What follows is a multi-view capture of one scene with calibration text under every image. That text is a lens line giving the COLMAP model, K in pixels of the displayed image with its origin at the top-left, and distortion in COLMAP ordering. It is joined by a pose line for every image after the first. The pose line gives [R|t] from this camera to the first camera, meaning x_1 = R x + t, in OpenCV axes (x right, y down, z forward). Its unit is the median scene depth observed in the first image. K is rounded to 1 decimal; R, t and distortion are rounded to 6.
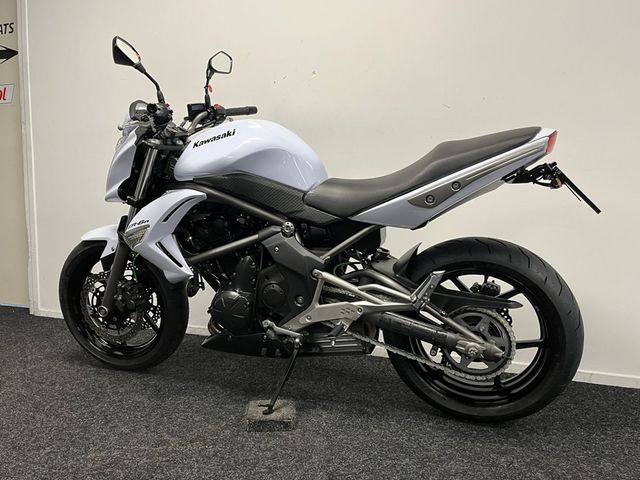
lens RADIAL K [[540.0, 0, 314.6], [0, 540.0, 236.6], [0, 0, 1]] dist [0.042237, -0.015784]
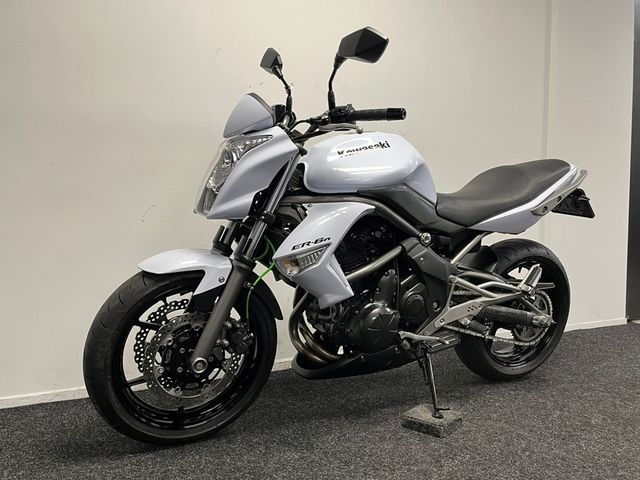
lens RADIAL K [[540.0, 0, 313.5], [0, 540.0, 239.4], [0, 0, 1]] dist [0.042237, -0.015784]
pose [[0.681773, -0.046388, 0.730092, -0.990781], [0.064907, 0.997887, 0.002792, -0.032653], [-0.728679, 0.045485, 0.683343, 0.445759]]
